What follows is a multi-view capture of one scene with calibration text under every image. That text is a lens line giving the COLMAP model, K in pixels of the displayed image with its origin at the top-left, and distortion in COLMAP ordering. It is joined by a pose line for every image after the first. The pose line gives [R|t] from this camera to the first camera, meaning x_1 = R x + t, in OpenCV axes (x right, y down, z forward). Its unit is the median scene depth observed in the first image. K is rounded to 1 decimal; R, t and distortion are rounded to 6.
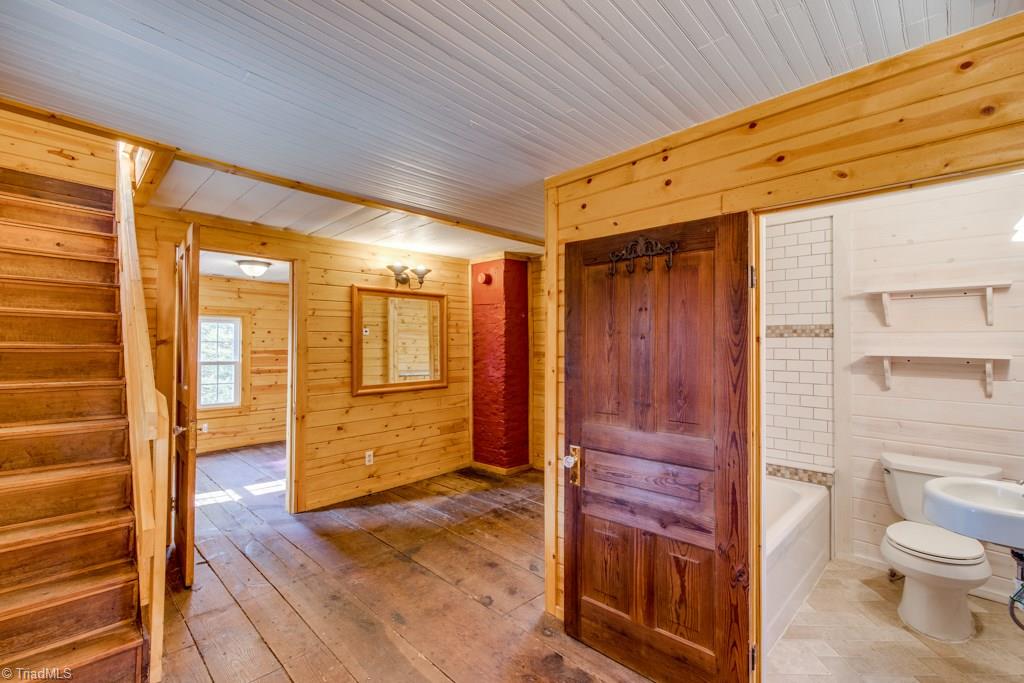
lens RADIAL K [[459.5, 0, 514.3], [0, 459.5, 342.3], [0, 0, 1]] dist [0.008578, -0.002436]
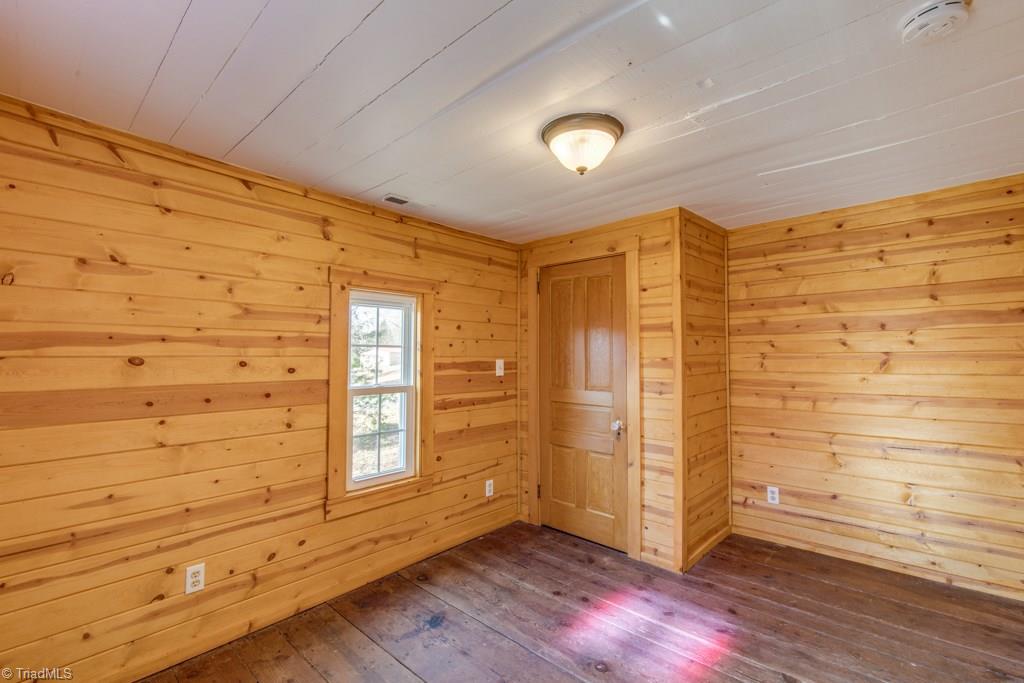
lens RADIAL K [[459.5, 0, 516.5], [0, 459.5, 340.2], [0, 0, 1]] dist [0.008578, -0.002436]
pose [[0.999882, -0.006008, 0.014165, -0.494297], [0.006227, 0.999860, -0.015518, 0.000892], [-0.014070, 0.015604, 0.999779, 0.504439]]
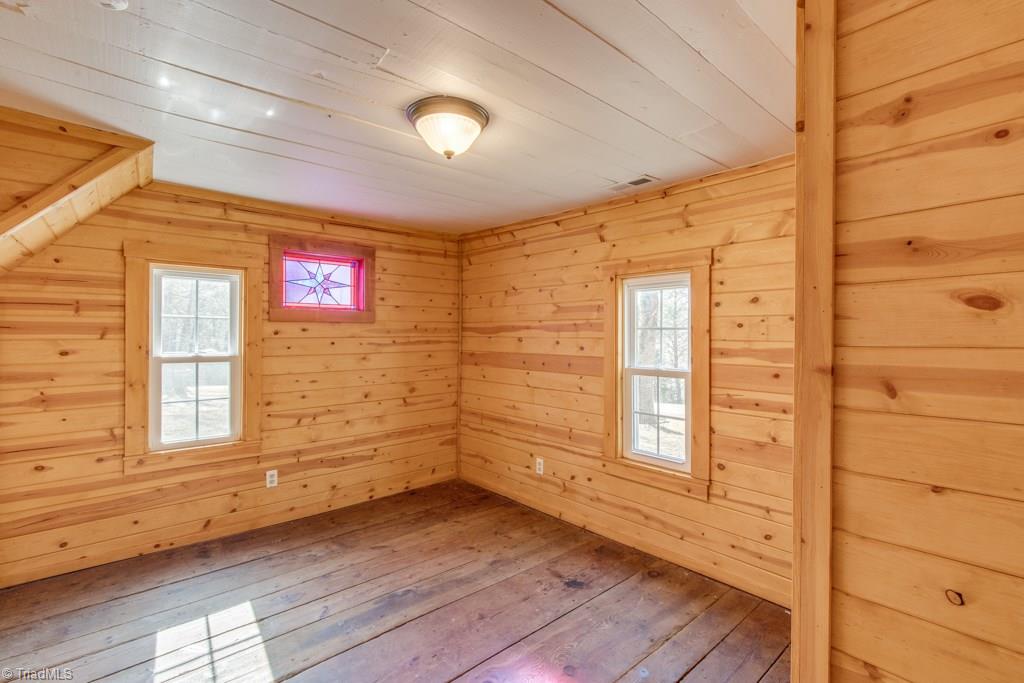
lens RADIAL K [[459.5, 0, 516.9], [0, 459.5, 341.0], [0, 0, 1]] dist [0.008578, -0.002436]
pose [[-0.093254, 0.006531, -0.995621, -0.147737], [0.011467, 0.999919, 0.005486, 0.007140], [0.995576, -0.010905, -0.093321, 0.875758]]
